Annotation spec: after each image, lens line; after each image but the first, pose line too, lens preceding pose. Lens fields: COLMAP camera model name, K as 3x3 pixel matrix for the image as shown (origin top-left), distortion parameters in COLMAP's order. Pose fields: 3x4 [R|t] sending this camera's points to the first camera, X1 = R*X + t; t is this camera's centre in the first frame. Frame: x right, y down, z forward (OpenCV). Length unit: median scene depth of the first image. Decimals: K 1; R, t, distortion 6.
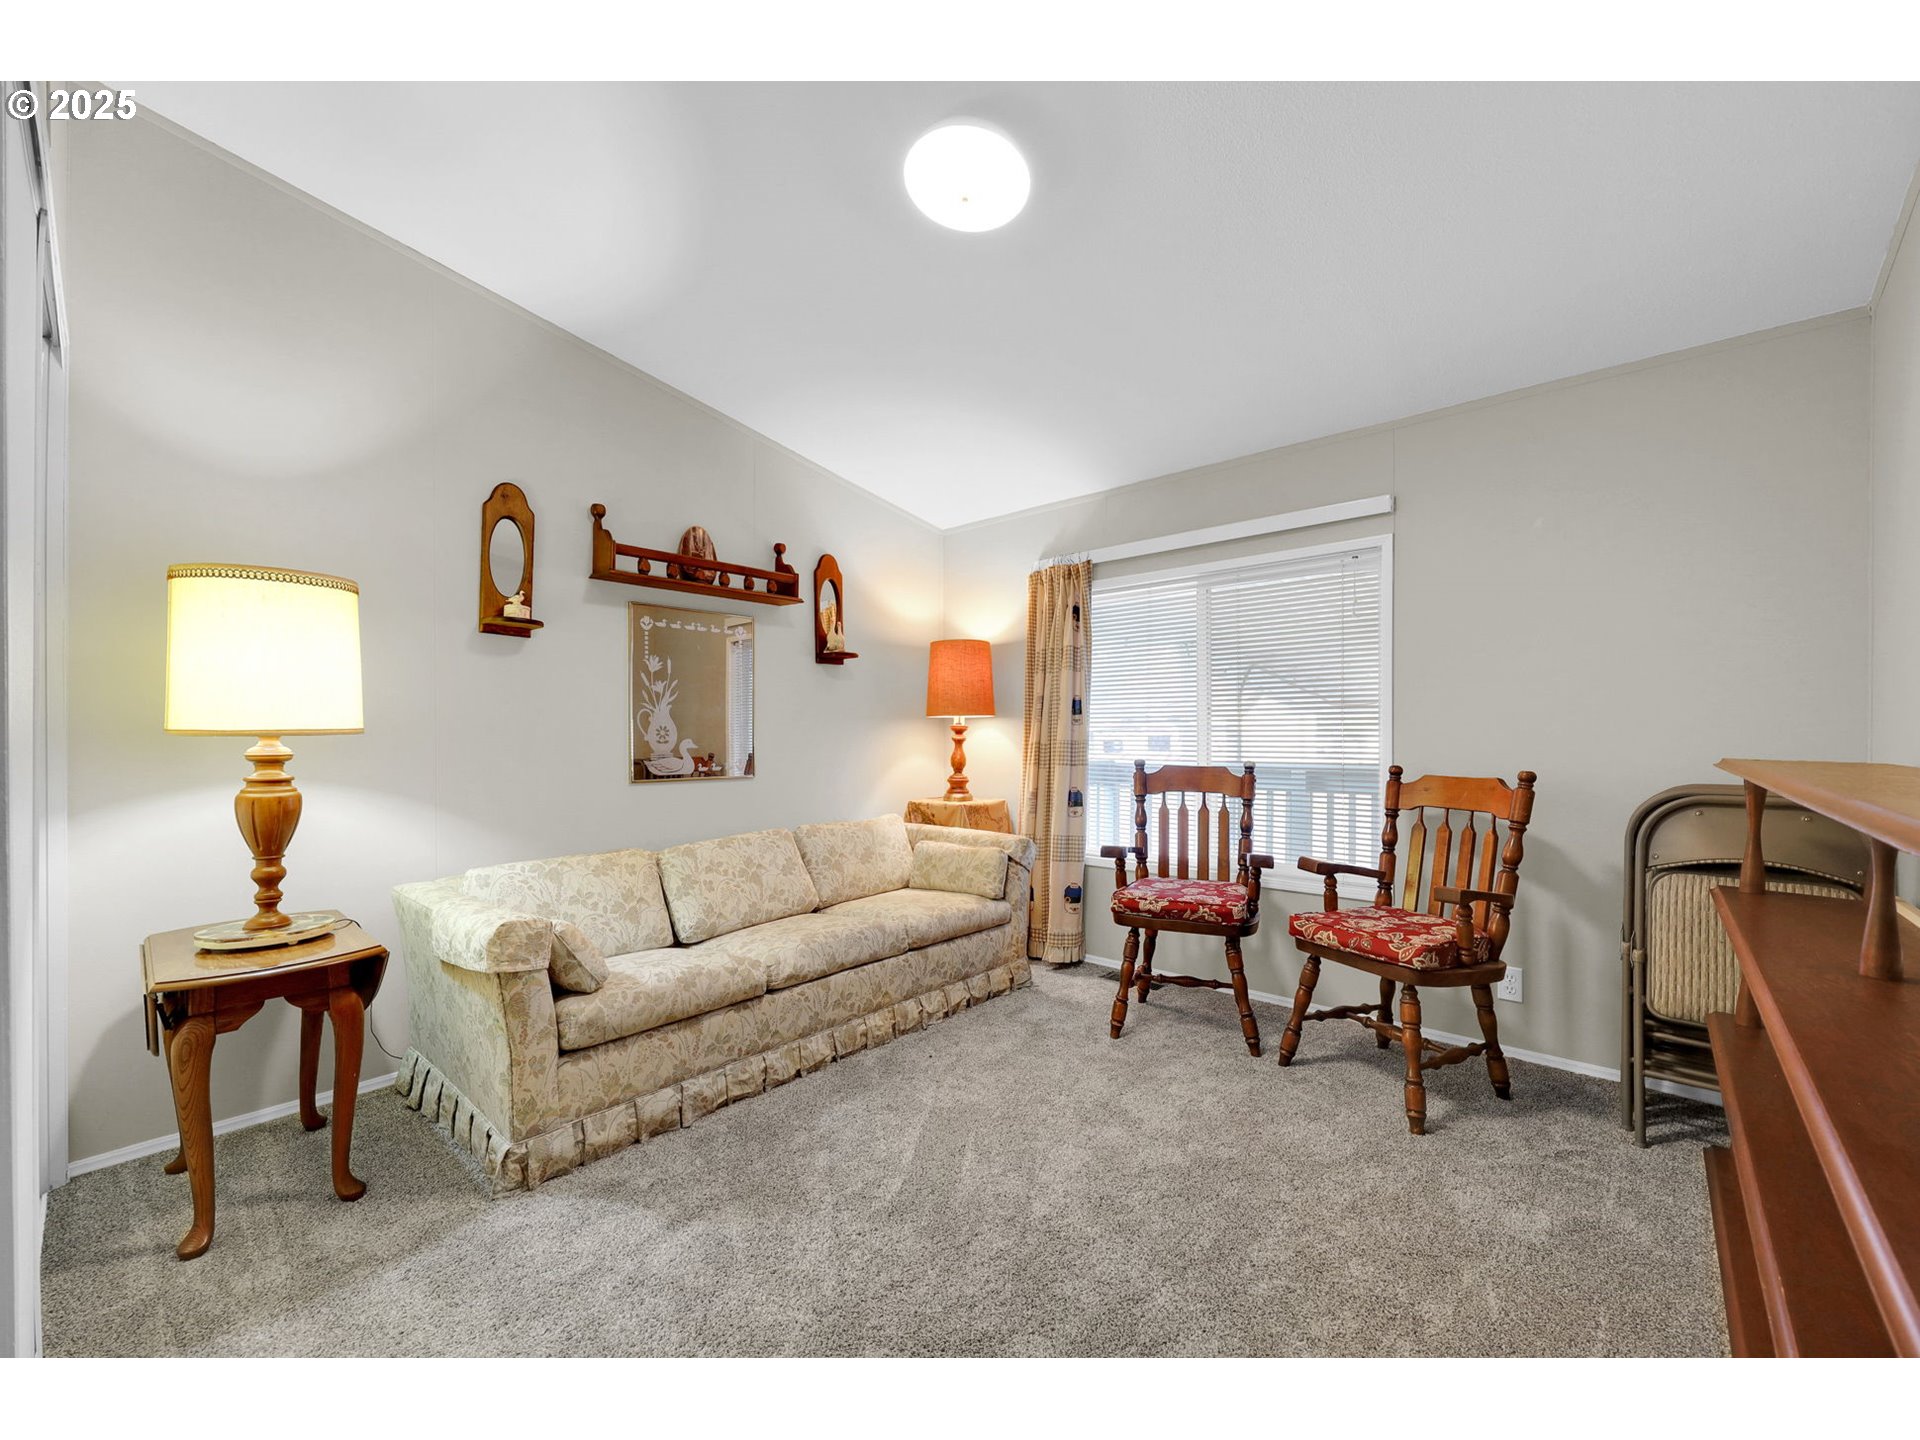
lens RADIAL K [[772.6, 0, 966.7], [0, 772.6, 721.7], [0, 0, 1]] dist [-0.000818, -0.000049]
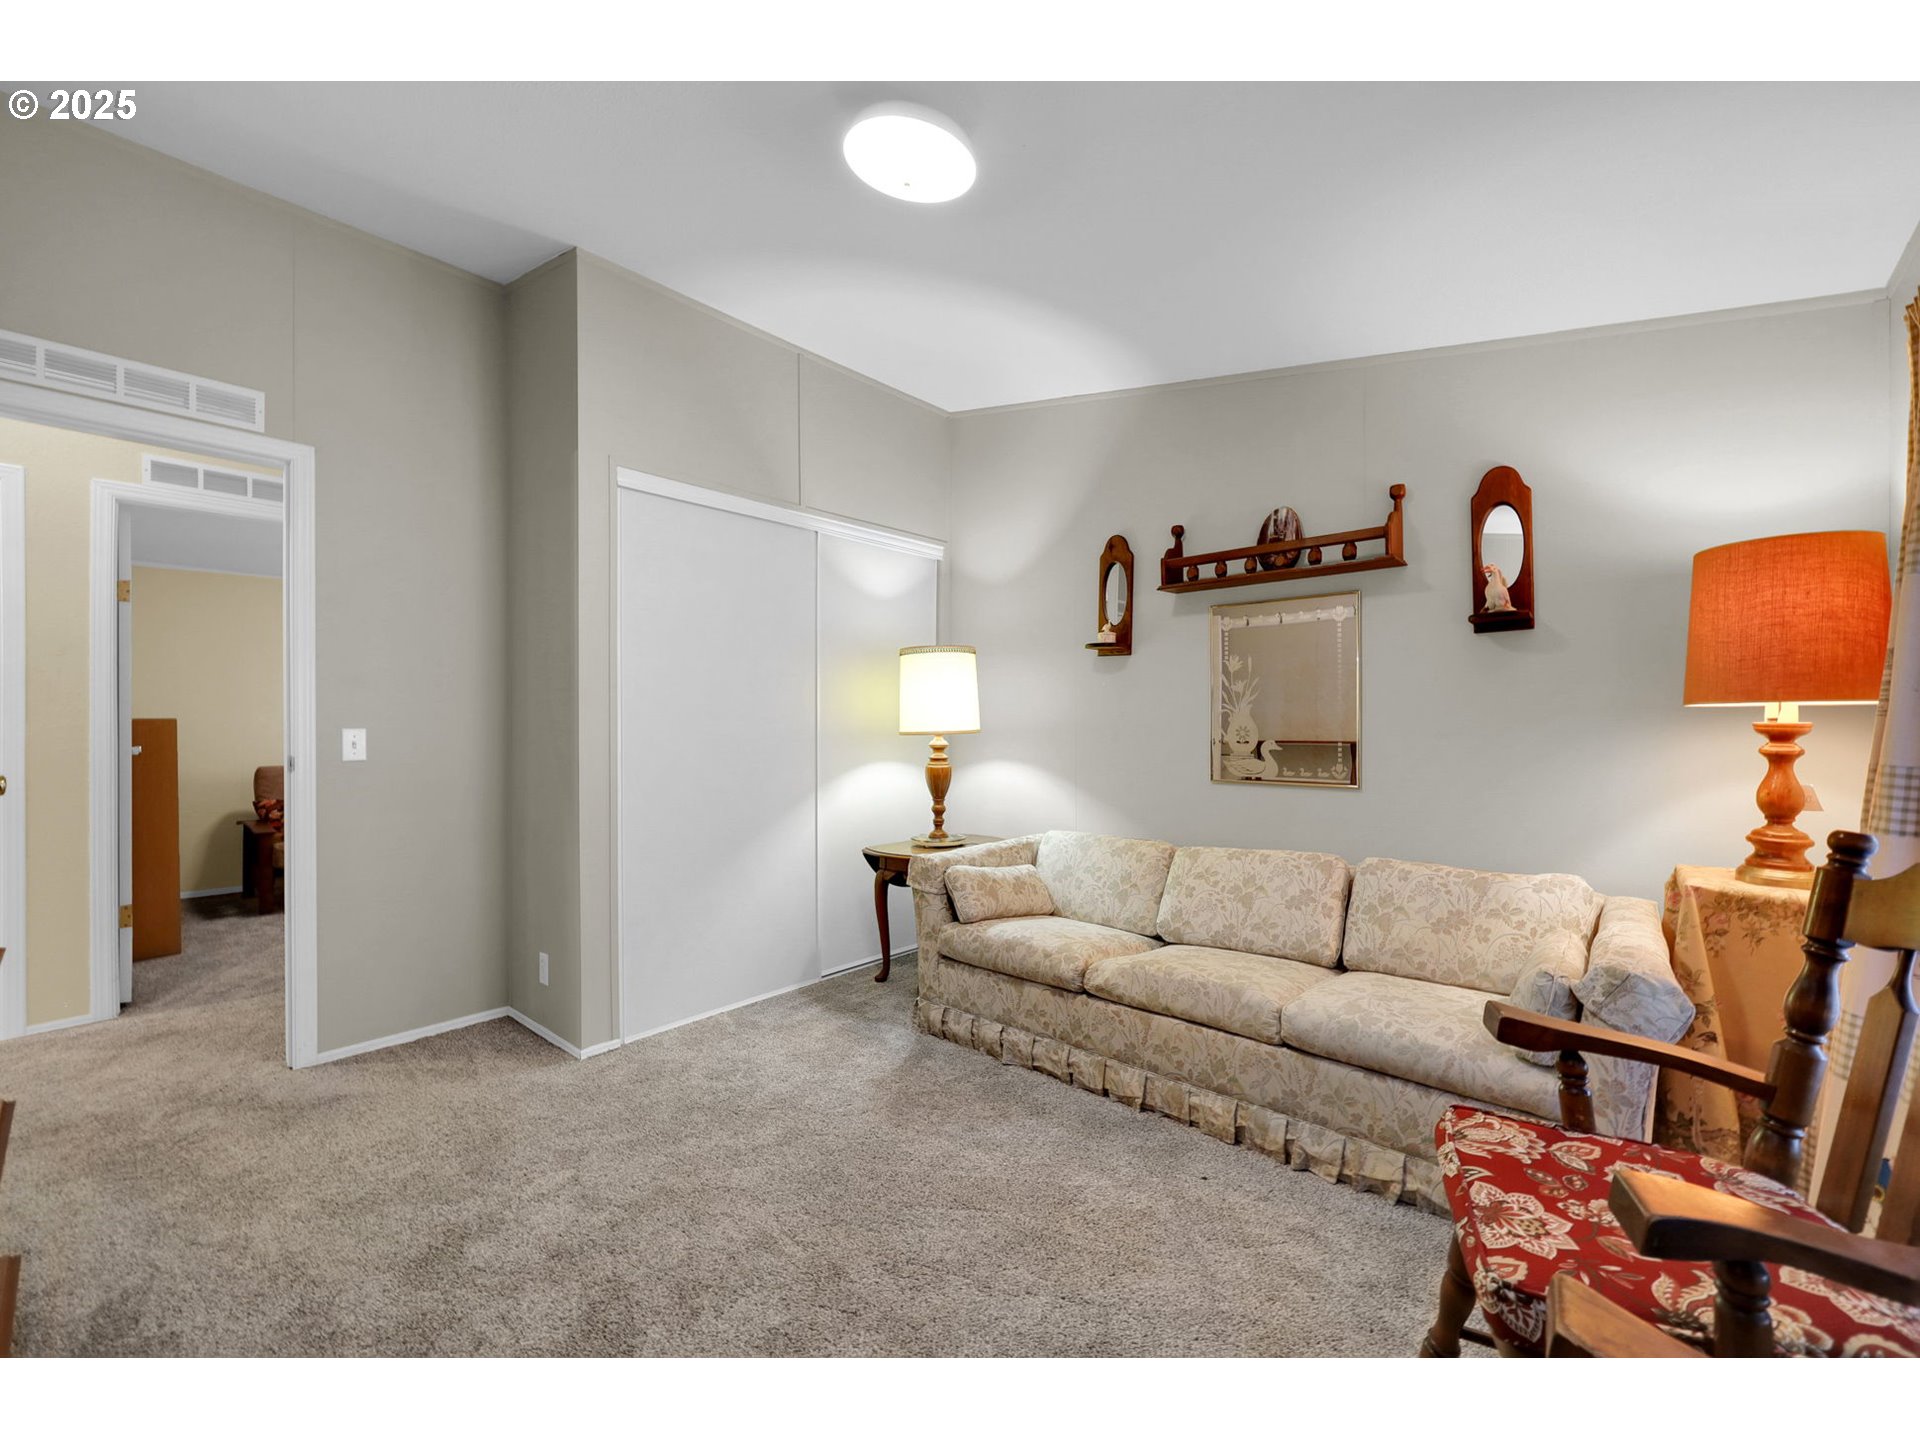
lens RADIAL K [[760.1, 0, 965.0], [0, 760.1, 714.3], [0, 0, 1]] dist [-0.000043, 0.000109]
pose [[0.012814, -0.008355, -0.999883, 0.619057], [0.019564, 0.999776, -0.008103, -0.009602], [0.999726, -0.019457, 0.012975, 0.696461]]
